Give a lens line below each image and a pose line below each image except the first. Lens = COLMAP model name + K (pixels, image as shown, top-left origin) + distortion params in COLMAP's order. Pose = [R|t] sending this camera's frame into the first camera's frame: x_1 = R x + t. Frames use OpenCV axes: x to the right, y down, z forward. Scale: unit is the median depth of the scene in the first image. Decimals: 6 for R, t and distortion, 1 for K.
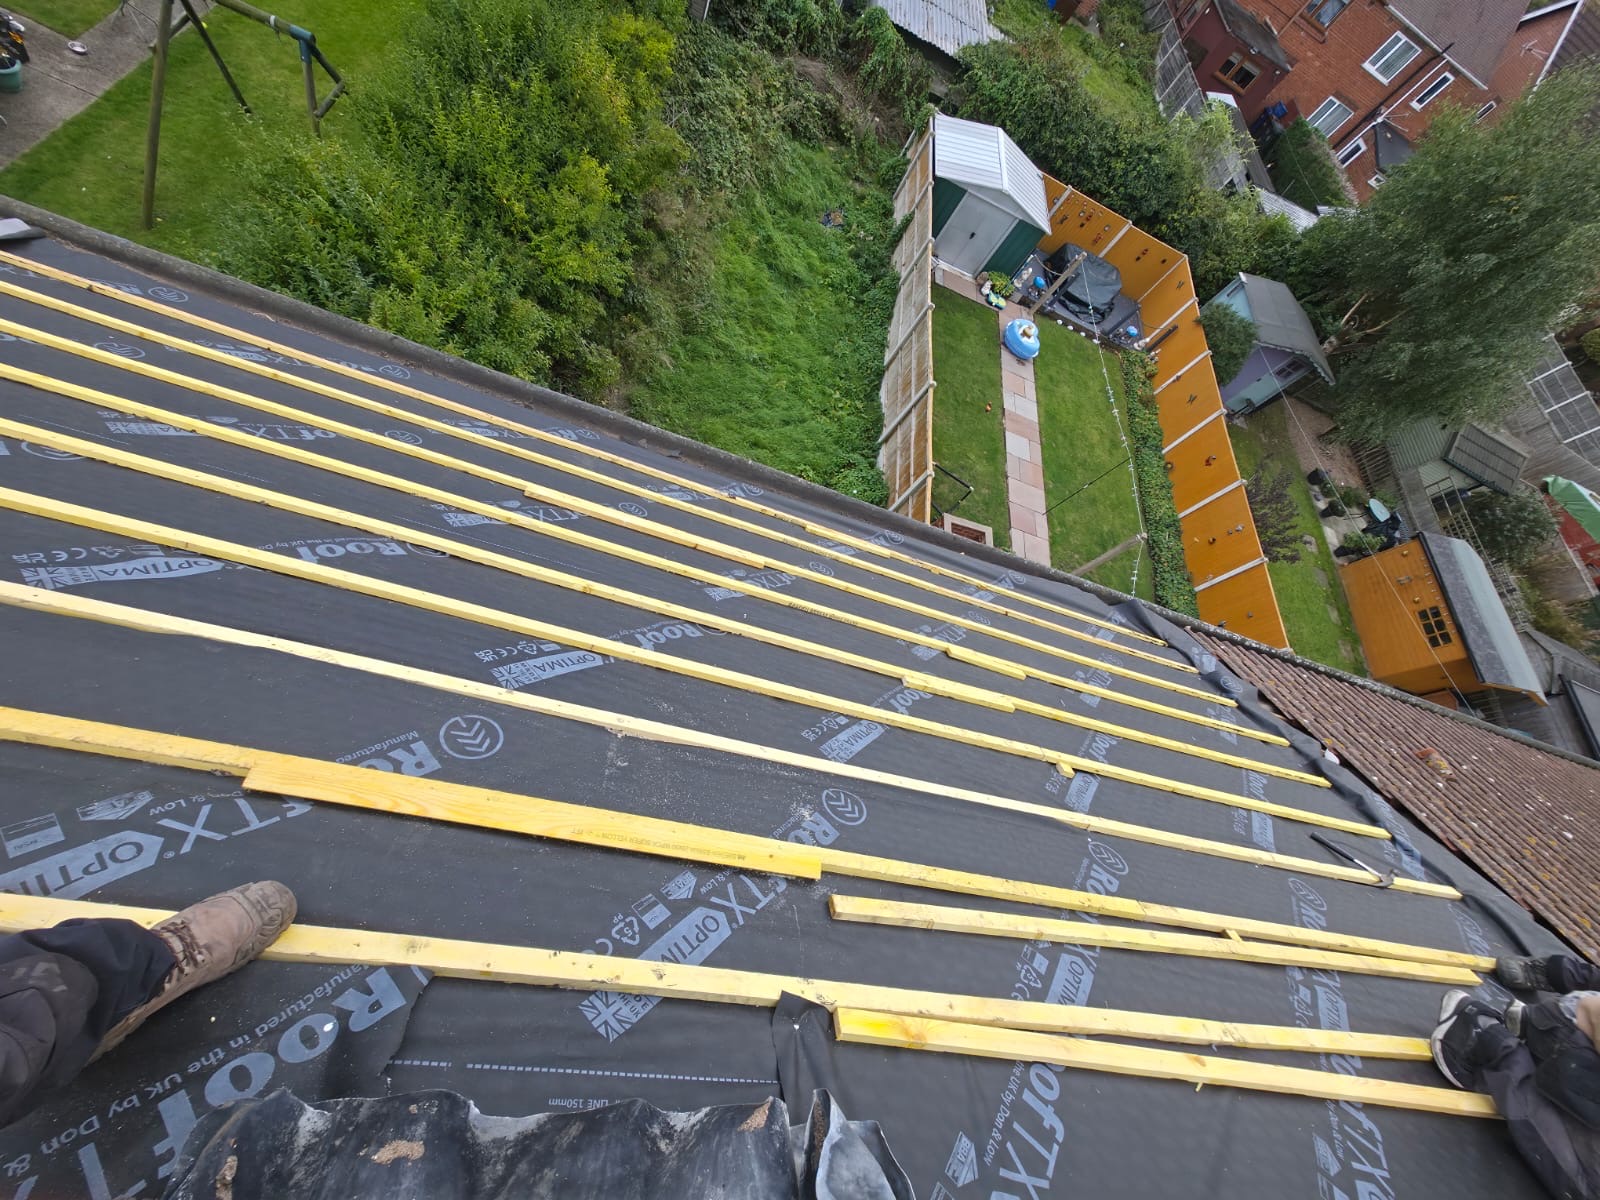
lens RADIAL K [[615.2, 0, 793.9], [0, 615.2, 594.2], [0, 0, 1]] dist [-0.004137, 0.002916]
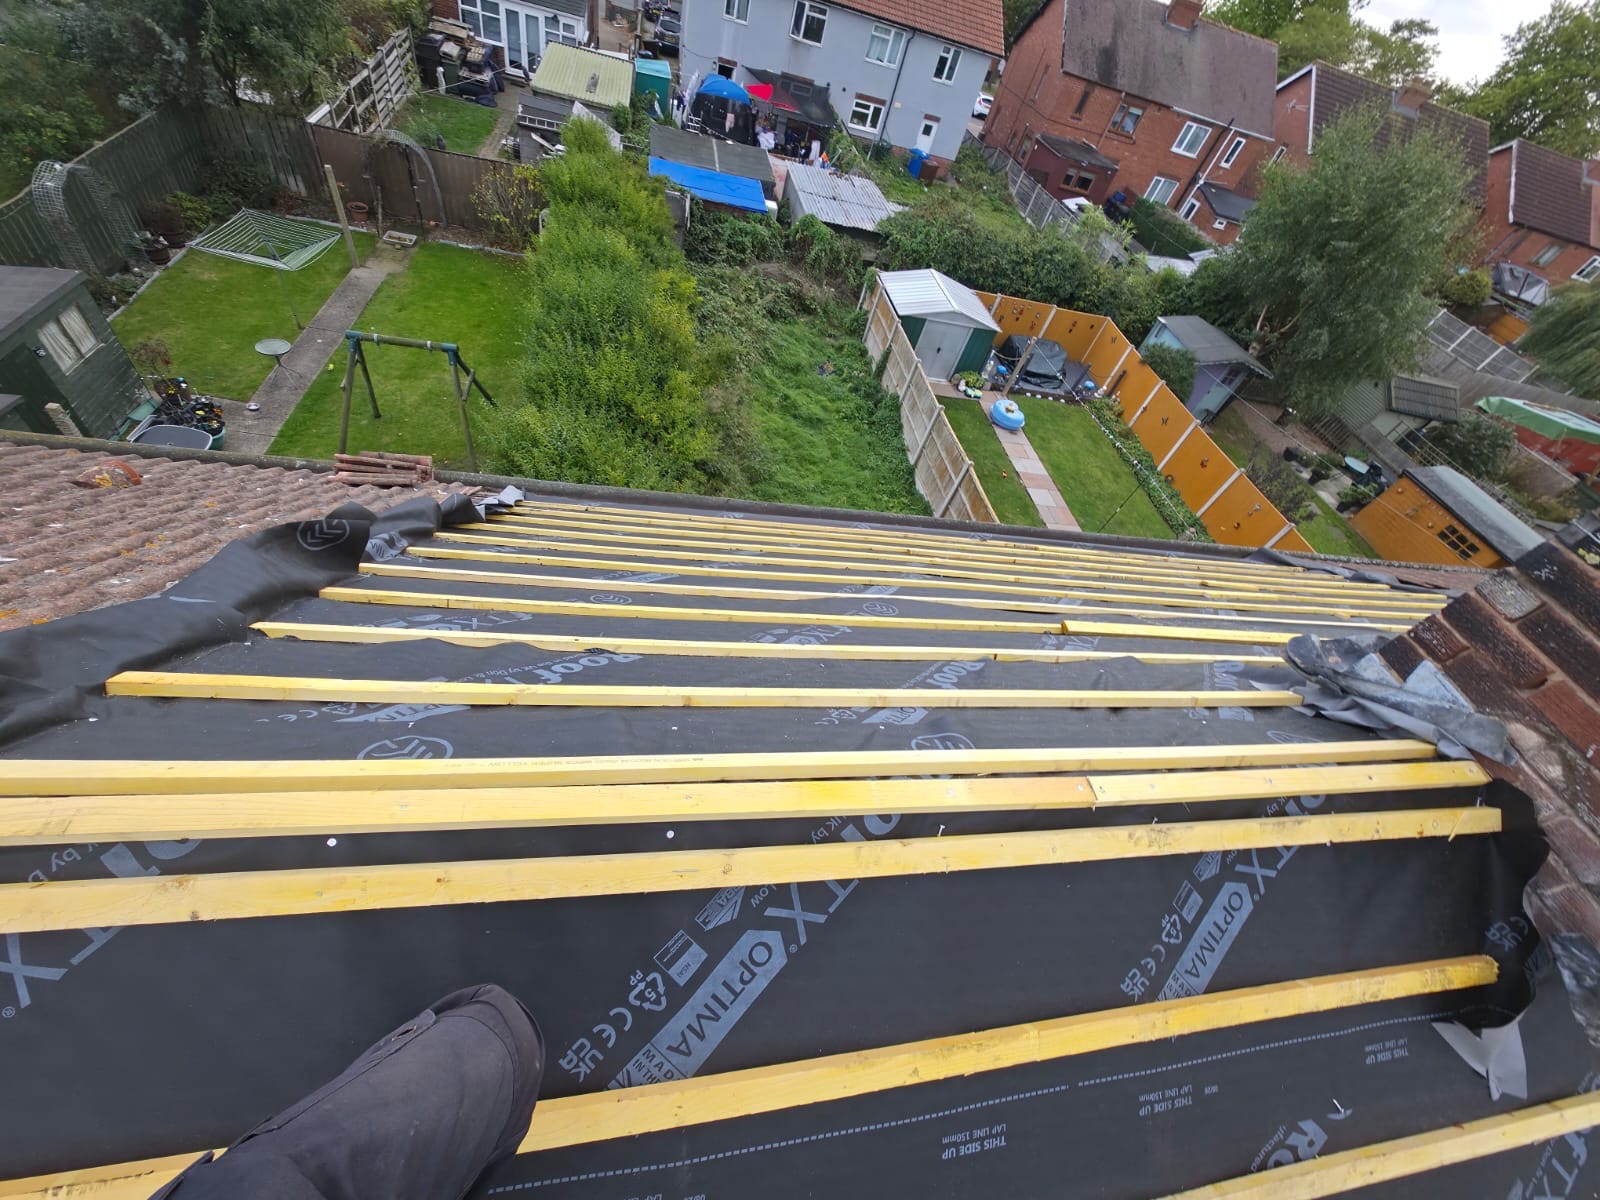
lens RADIAL K [[608.7, 0, 800.0], [0, 608.7, 600.0], [0, 0, 1]] dist [0.004206, 0.000669]
pose [[0.959812, -0.278949, 0.030807, -0.133857], [0.279550, 0.940598, -0.192687, 0.027536], [0.024773, 0.193555, 0.980777, -0.075584]]
